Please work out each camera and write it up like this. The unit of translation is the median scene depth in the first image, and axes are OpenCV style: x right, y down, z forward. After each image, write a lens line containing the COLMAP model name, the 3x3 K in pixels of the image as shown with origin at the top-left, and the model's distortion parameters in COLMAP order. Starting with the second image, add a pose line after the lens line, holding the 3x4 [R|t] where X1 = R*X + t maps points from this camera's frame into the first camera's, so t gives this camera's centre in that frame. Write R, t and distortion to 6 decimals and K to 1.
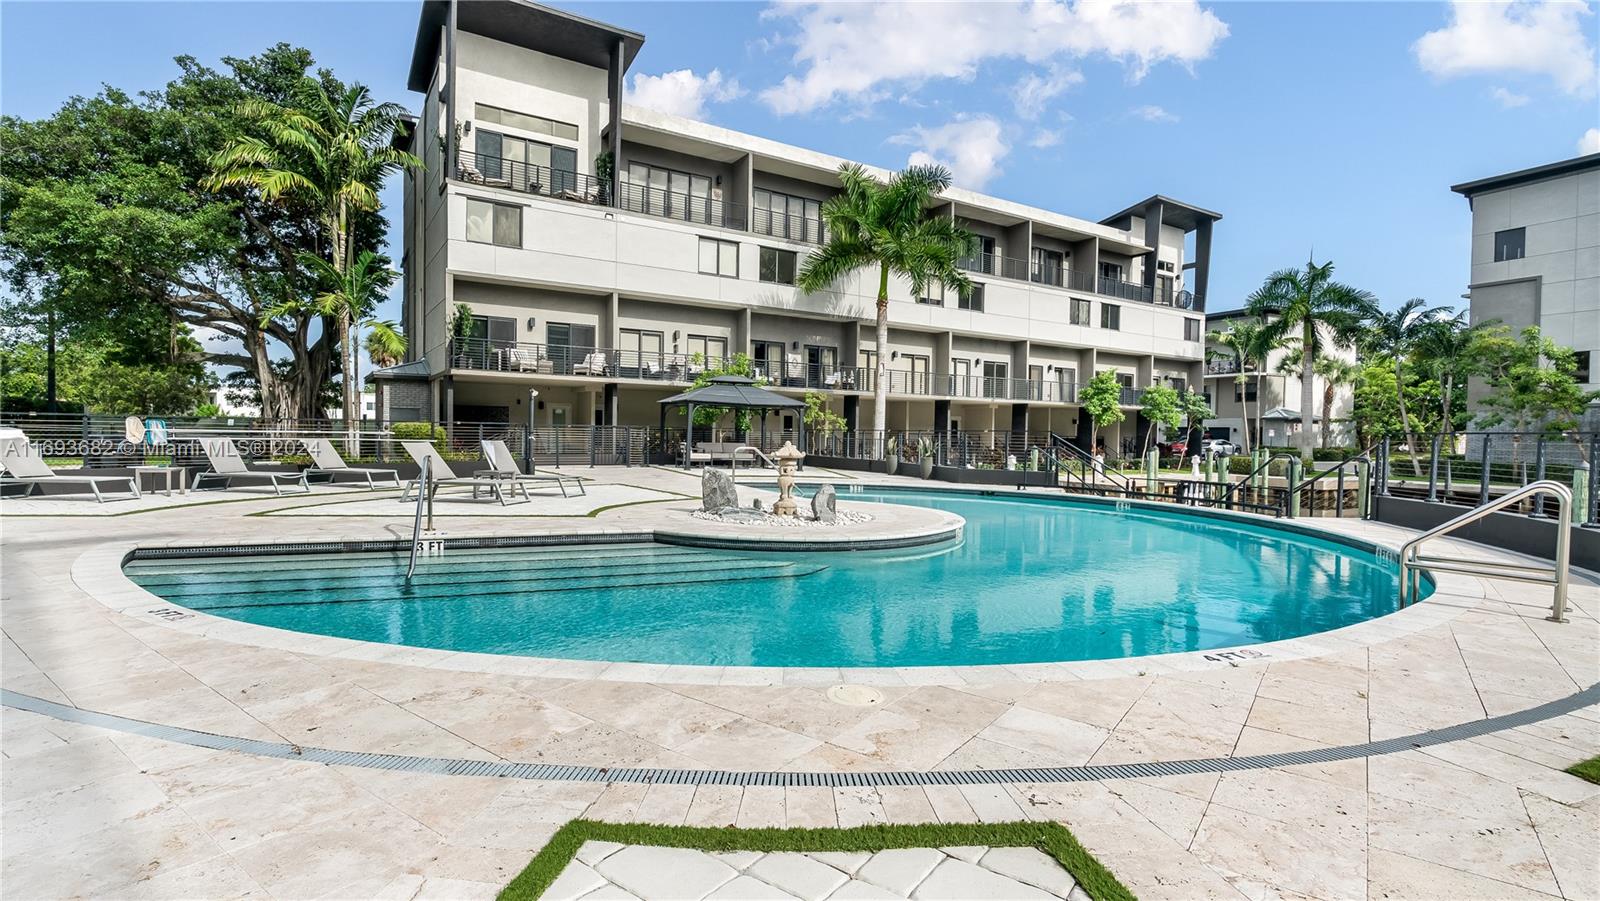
lens RADIAL K [[772.3, 0, 800.0], [0, 772.3, 450.5], [0, 0, 1]] dist [-0.000579, -0.000321]
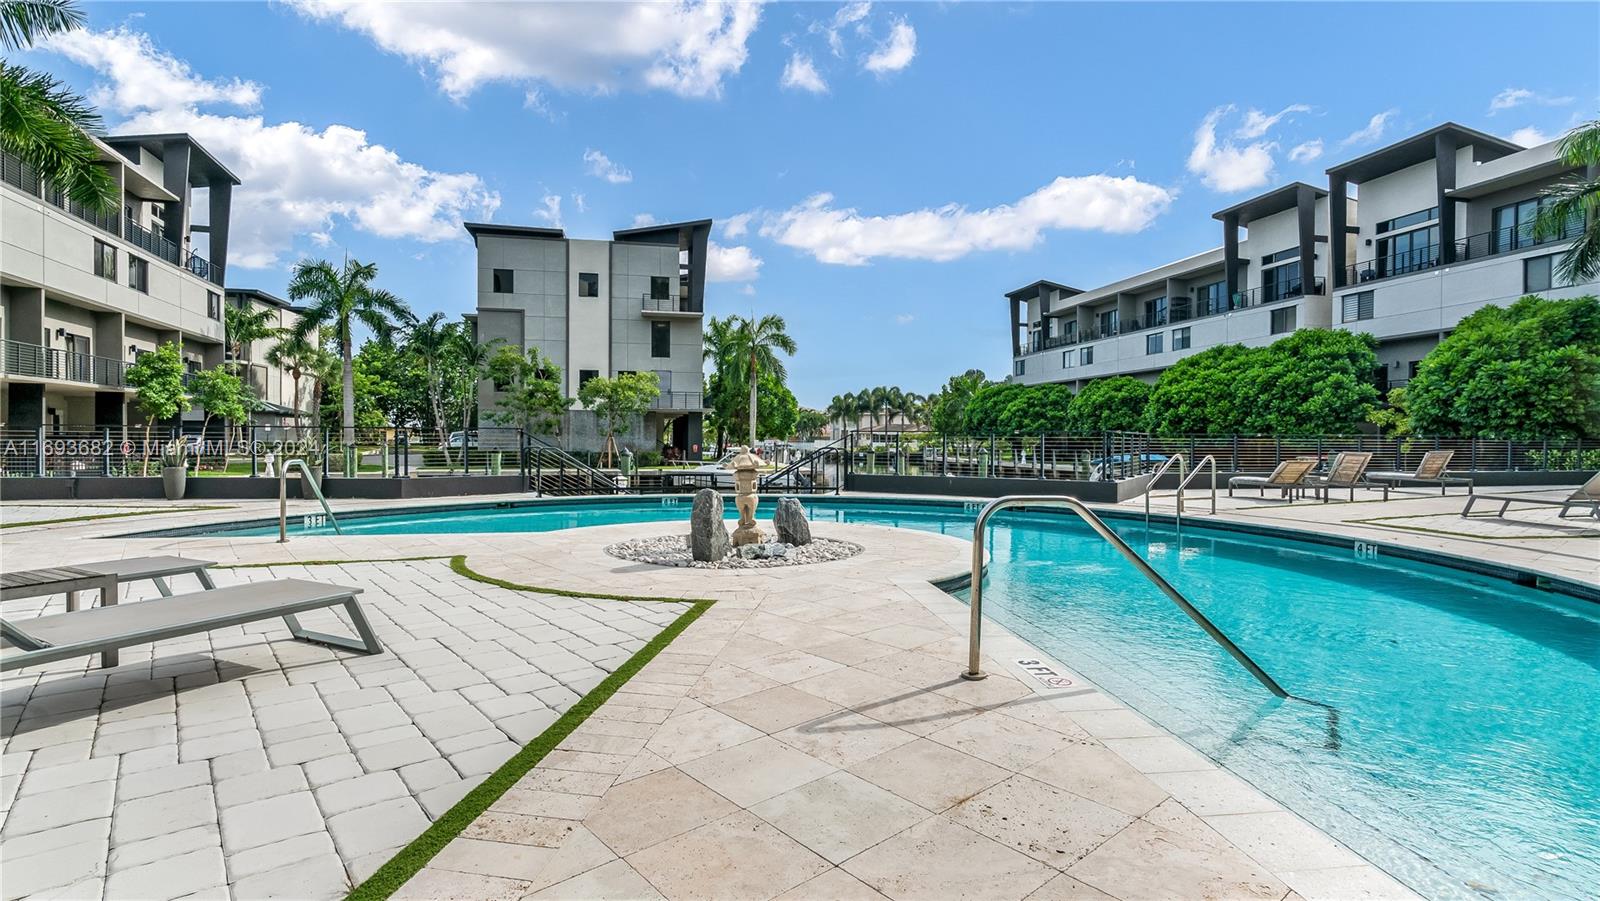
lens RADIAL K [[772.3, 0, 800.0], [0, 772.3, 450.5], [0, 0, 1]] dist [-0.000579, -0.000321]
pose [[0.220100, -0.028269, 0.975068, -0.193494], [0.018064, 0.999527, 0.024900, -0.007344], [-0.975310, 0.012133, 0.220507, 0.201258]]
